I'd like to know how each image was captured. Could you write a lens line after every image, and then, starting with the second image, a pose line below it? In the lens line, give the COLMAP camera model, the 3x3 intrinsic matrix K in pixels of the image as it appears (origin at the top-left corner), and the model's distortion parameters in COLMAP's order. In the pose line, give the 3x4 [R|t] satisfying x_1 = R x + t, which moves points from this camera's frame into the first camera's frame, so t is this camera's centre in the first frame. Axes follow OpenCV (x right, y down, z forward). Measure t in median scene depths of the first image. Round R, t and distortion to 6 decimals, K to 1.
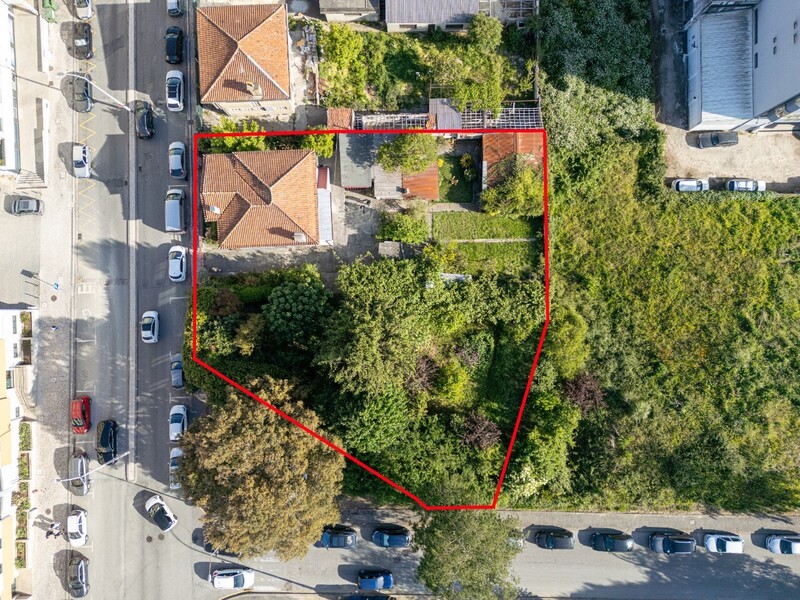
lens RADIAL K [[572.8, 0, 401.8], [0, 572.8, 297.8], [0, 0, 1]] dist [0.045303, -0.033754]
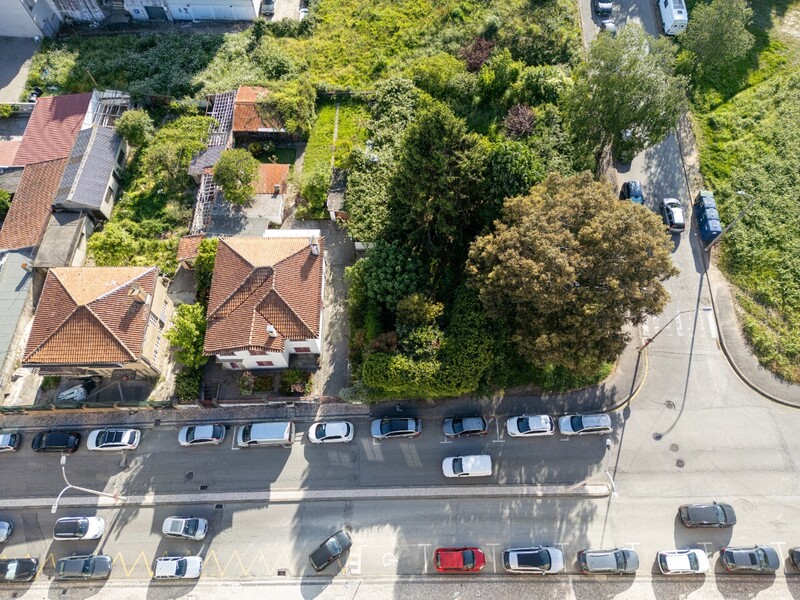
lens RADIAL K [[572.8, 0, 401.8], [0, 572.8, 297.8], [0, 0, 1]] dist [0.045303, -0.033754]
pose [[0.032856, -0.894389, 0.446082, -0.581222], [0.999354, 0.035913, -0.001601, 0.033068], [-0.014589, 0.445847, 0.894991, 0.201343]]
